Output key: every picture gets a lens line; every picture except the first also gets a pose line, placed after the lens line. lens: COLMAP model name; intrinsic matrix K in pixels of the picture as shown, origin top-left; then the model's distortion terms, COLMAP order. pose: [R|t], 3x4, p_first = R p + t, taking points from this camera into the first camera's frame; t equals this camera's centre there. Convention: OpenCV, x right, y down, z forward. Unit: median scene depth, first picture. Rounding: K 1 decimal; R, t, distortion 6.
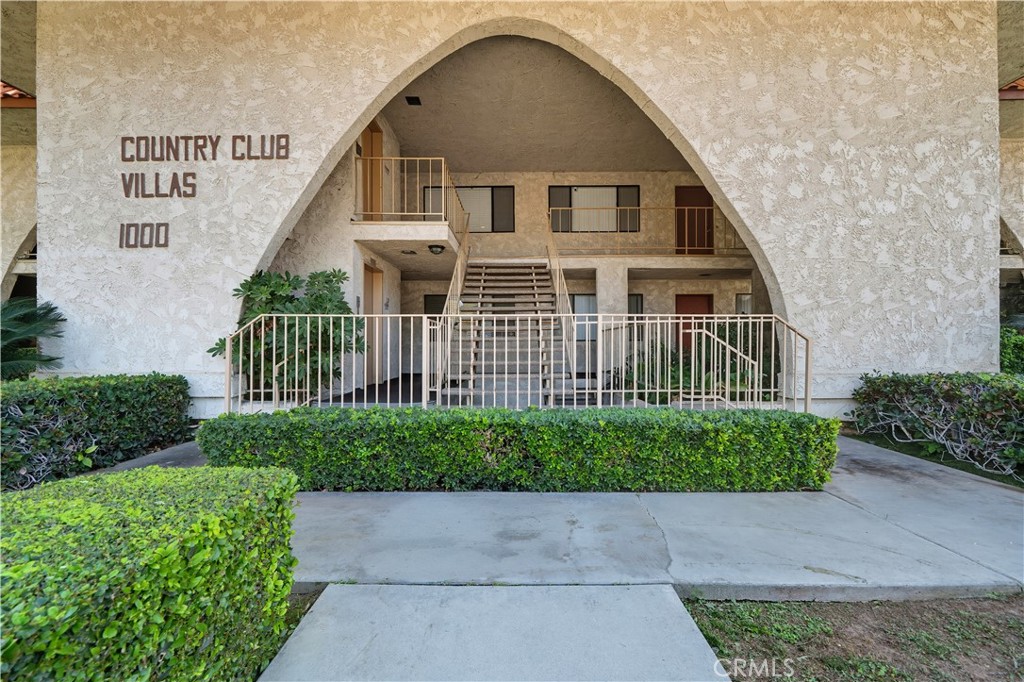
lens RADIAL K [[407.1, 0, 511.3], [0, 407.1, 345.9], [0, 0, 1]] dist [-0.001872, -0.000231]
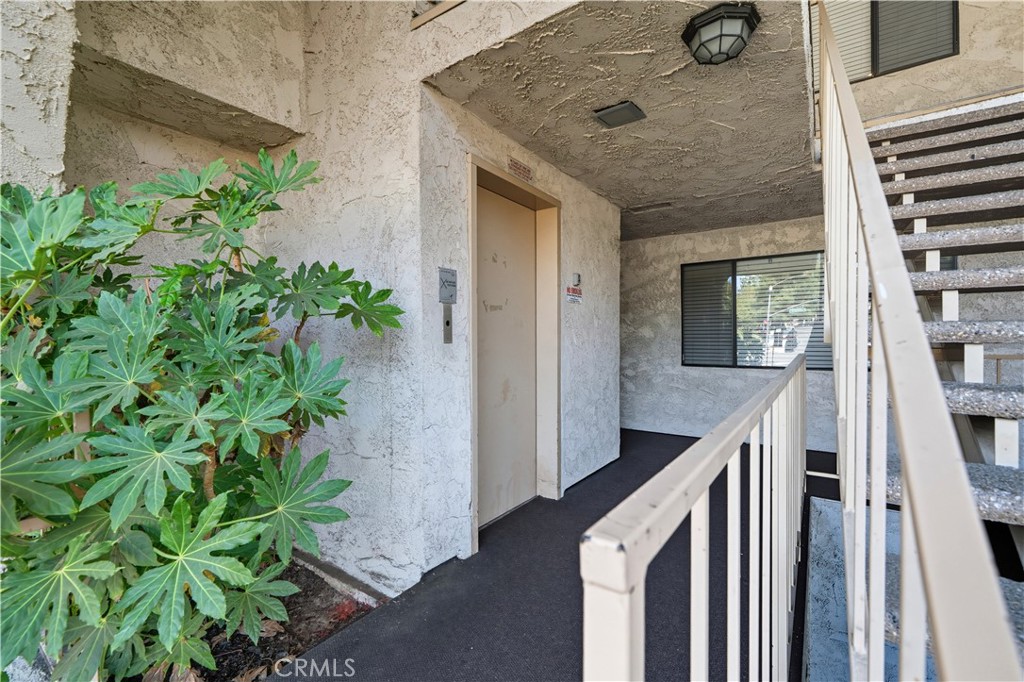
lens RADIAL K [[426.8, 0, 507.1], [0, 426.8, 345.7], [0, 0, 1]] dist [0.000977, -0.000115]
pose [[0.816679, 0.007239, -0.577047, -0.122463], [0.005565, 0.999776, 0.020418, -0.057246], [0.577066, -0.019886, 0.816456, 0.632962]]
